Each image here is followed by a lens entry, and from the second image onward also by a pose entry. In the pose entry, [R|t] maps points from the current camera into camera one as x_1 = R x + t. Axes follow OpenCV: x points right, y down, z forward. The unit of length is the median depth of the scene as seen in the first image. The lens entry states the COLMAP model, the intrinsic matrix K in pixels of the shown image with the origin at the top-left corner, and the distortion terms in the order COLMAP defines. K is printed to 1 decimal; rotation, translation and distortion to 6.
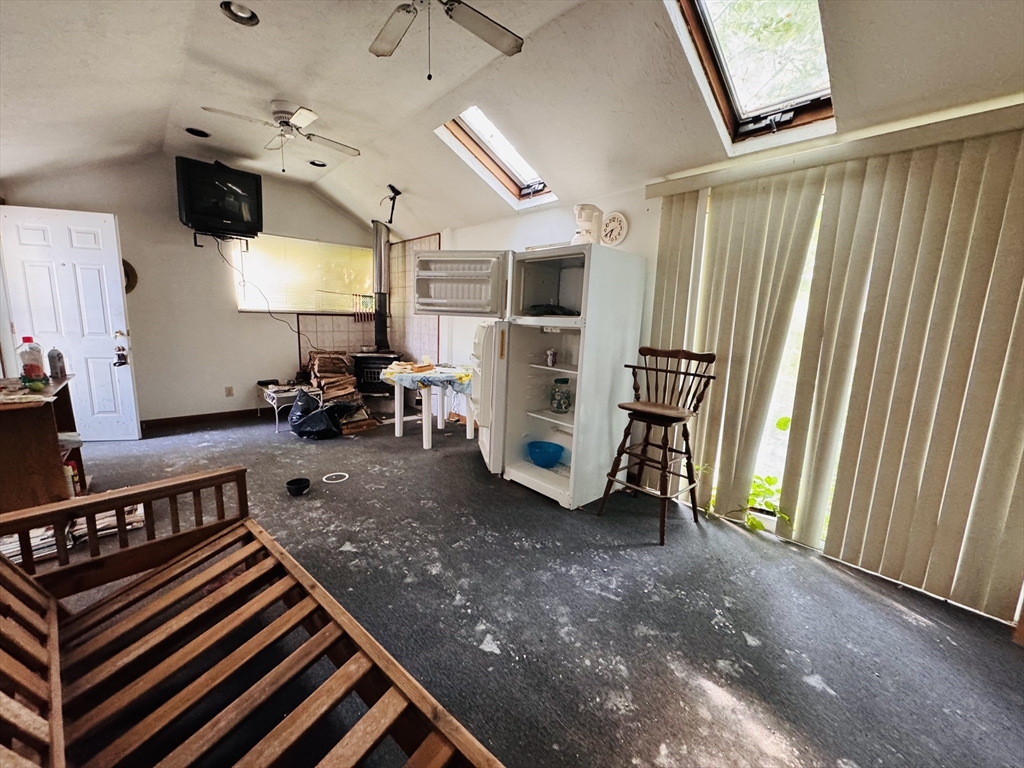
lens RADIAL K [[409.0, 0, 512.0], [0, 409.0, 384.0], [0, 0, 1]] dist [0.001153, 0.000188]
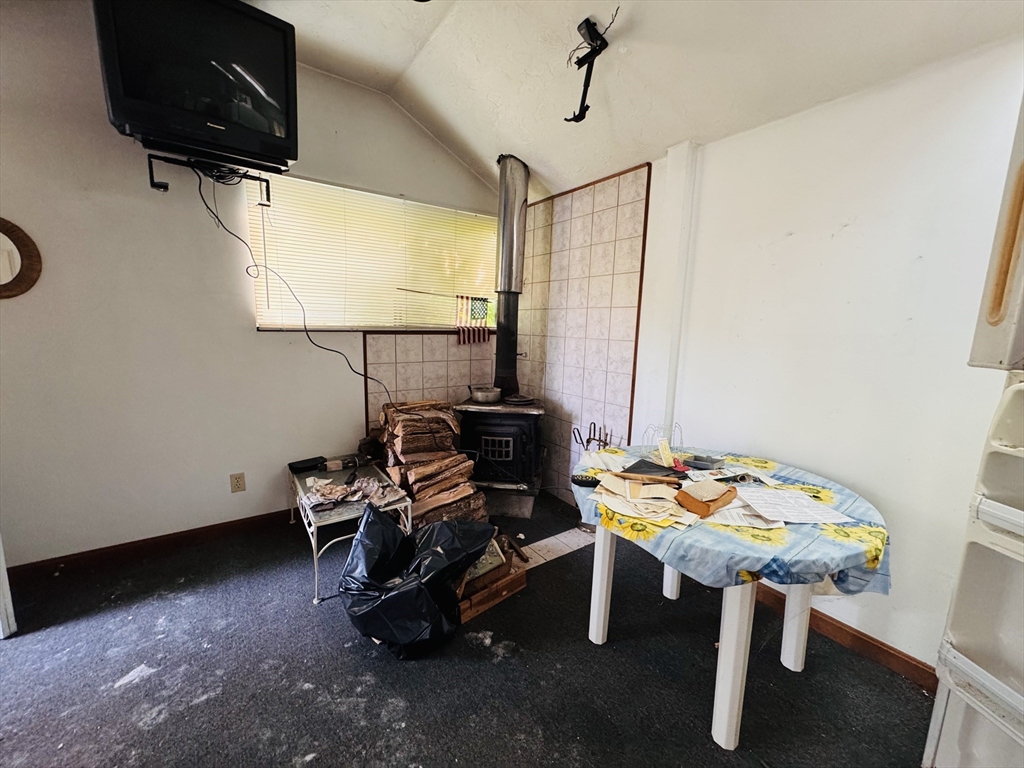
lens RADIAL K [[406.2, 0, 512.0], [0, 406.2, 384.0], [0, 0, 1]] dist [-0.001195, -0.000162]
pose [[0.992010, 0.012164, -0.125573, -0.292568], [-0.014334, 0.999763, -0.016394, -0.108147], [0.125344, 0.018063, 0.991949, 0.550780]]
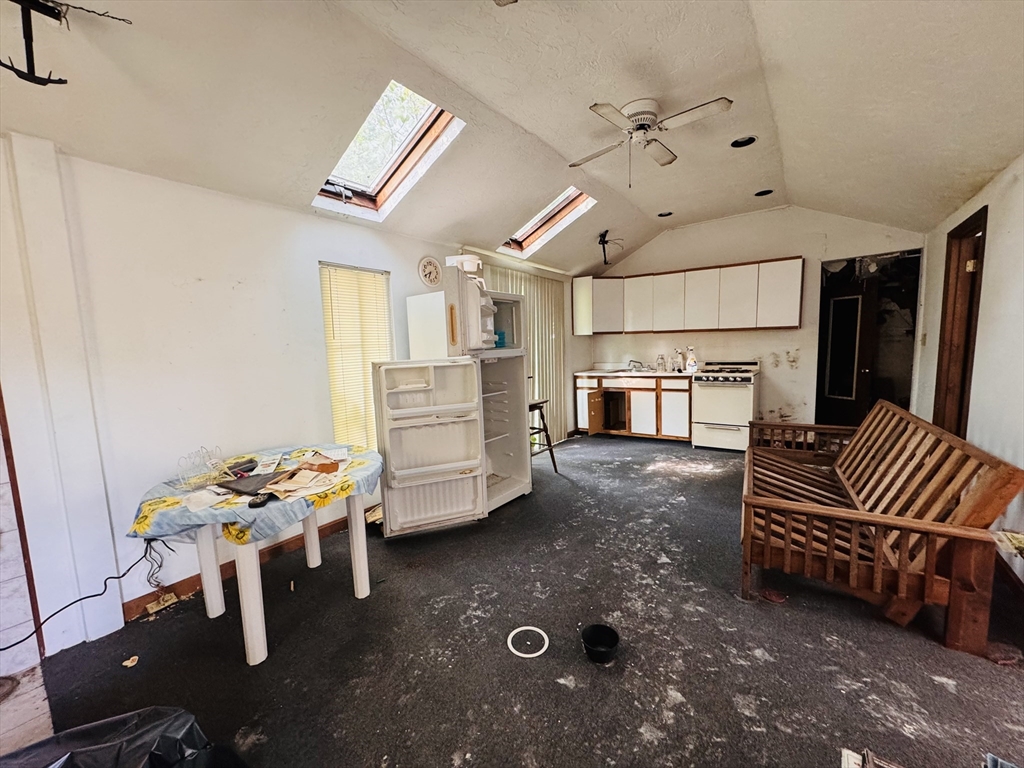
lens RADIAL K [[406.2, 0, 512.0], [0, 406.2, 384.0], [0, 0, 1]] dist [-0.001195, -0.000162]
pose [[-0.189400, -0.123836, 0.974060, -0.644439], [0.182776, 0.970231, 0.158888, -0.149777], [-0.964739, 0.208128, -0.161128, 0.712643]]
